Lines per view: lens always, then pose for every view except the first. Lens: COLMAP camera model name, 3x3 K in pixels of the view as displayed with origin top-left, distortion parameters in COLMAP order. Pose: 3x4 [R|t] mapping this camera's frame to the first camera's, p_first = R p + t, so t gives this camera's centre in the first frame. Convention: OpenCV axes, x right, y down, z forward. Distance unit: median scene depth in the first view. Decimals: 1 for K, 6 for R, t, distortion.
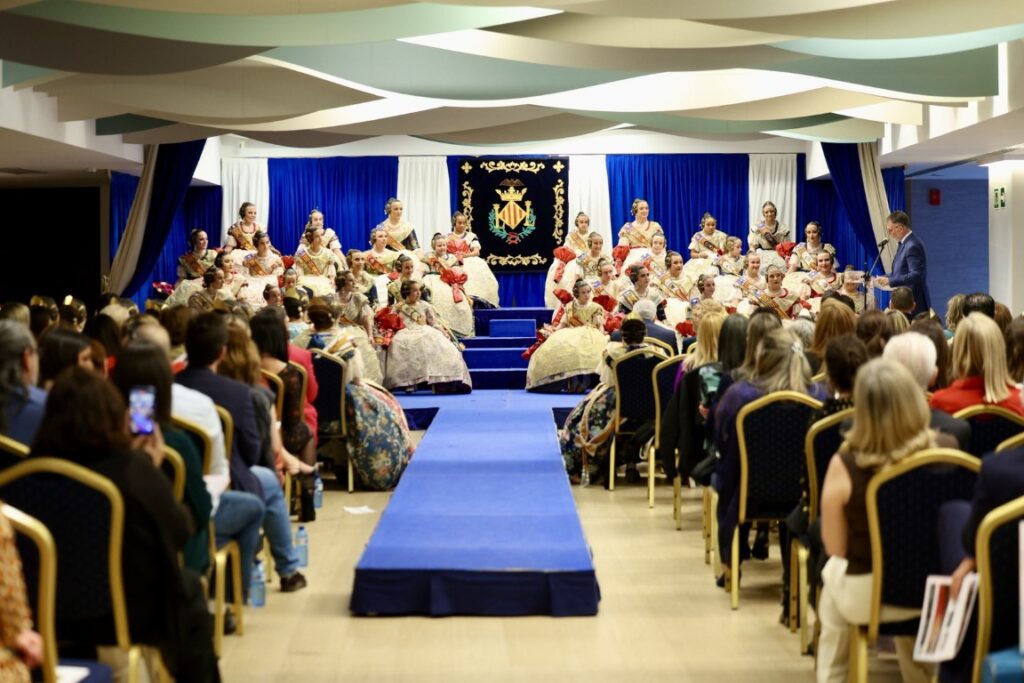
lens RADIAL K [[2085.0, 0, 512.0], [0, 2085.0, 341.5], [0, 0, 1]] dist [-0.302777, 0.059463]
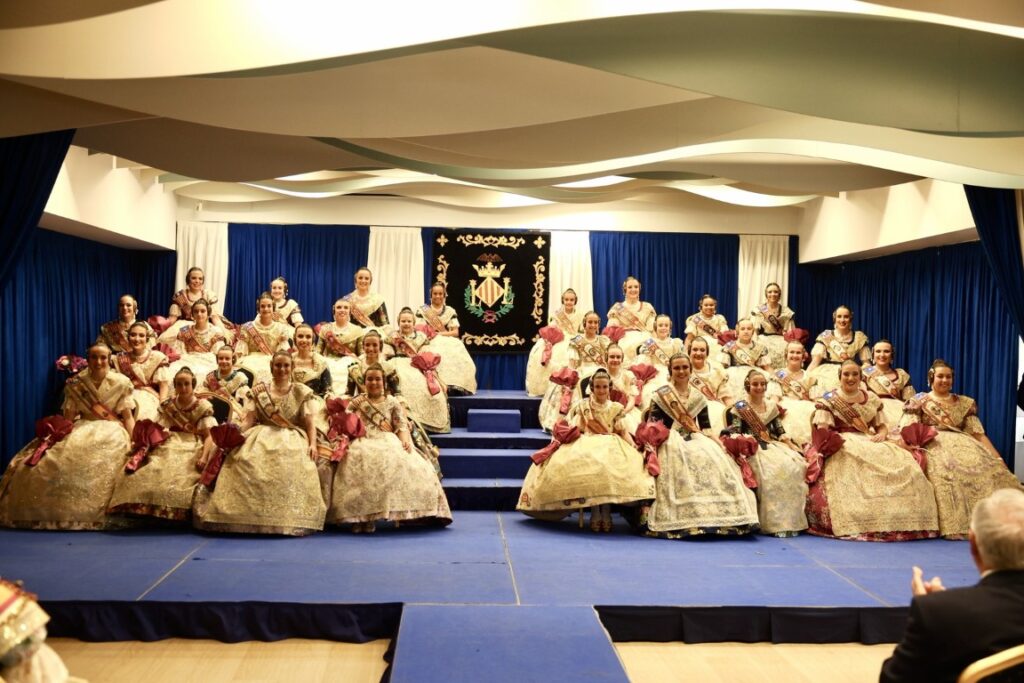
lens RADIAL K [[1080.9, 0, 512.0], [0, 1080.9, 341.5], [0, 0, 1]] dist [-0.003743, -0.001284]
pose [[0.998008, 0.026230, 0.057373, -0.017486], [-0.024470, 0.999214, -0.031174, -0.023588], [-0.058146, 0.029708, 0.997866, 0.517901]]
